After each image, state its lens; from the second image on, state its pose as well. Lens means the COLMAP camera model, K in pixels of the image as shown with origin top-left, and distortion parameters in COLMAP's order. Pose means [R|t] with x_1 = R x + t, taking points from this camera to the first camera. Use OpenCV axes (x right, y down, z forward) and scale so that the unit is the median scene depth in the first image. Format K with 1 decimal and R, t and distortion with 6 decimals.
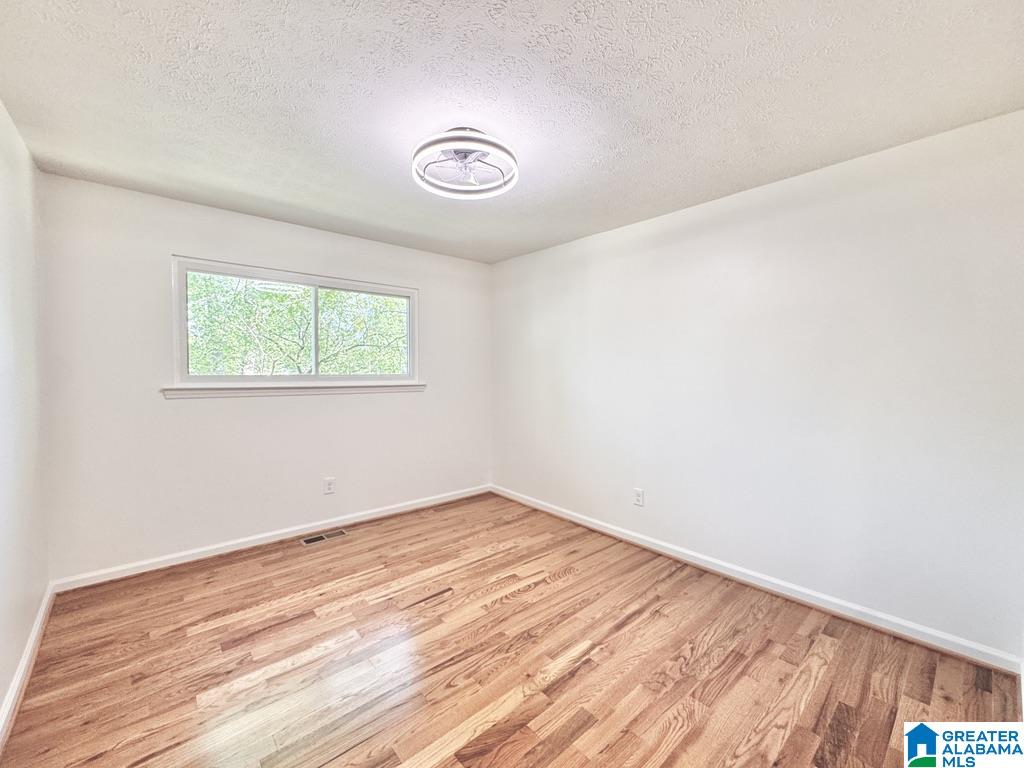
lens RADIAL K [[418.1, 0, 512.9], [0, 418.1, 376.0], [0, 0, 1]] dist [-0.001479, -0.000413]
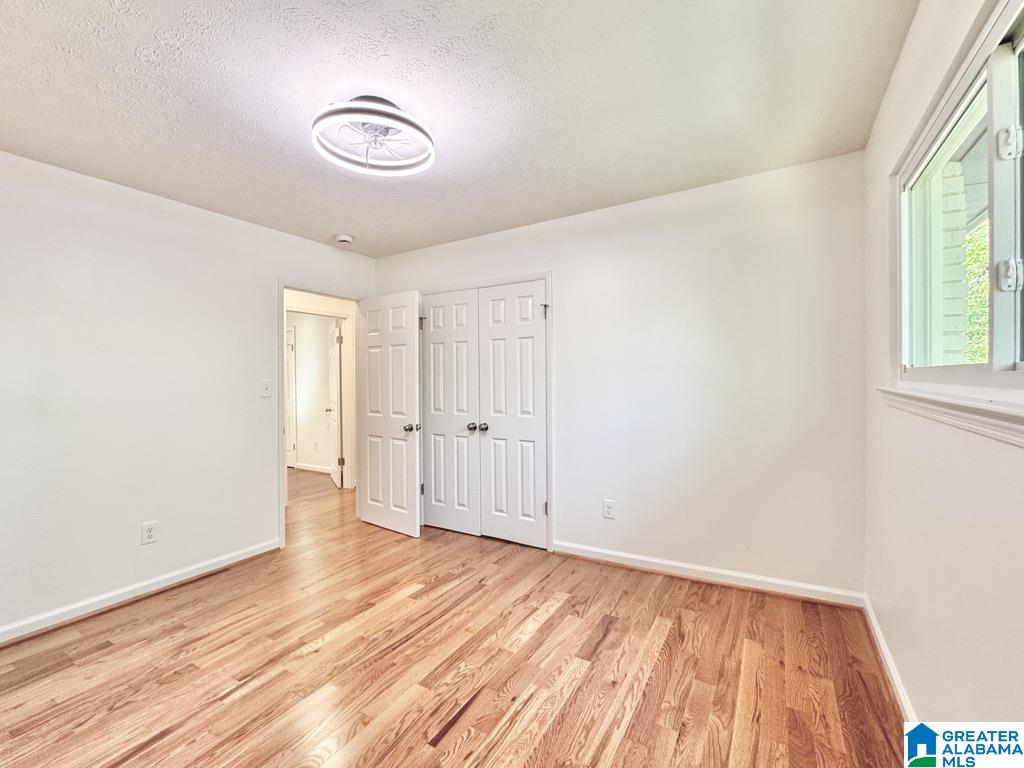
lens RADIAL K [[418.1, 0, 512.9], [0, 418.1, 376.0], [0, 0, 1]] dist [-0.001479, -0.000413]
pose [[-0.943301, 0.008714, -0.331823, -0.076475], [0.004765, 0.999908, 0.012712, -0.007992], [0.331903, 0.010410, -0.943256, 1.838964]]
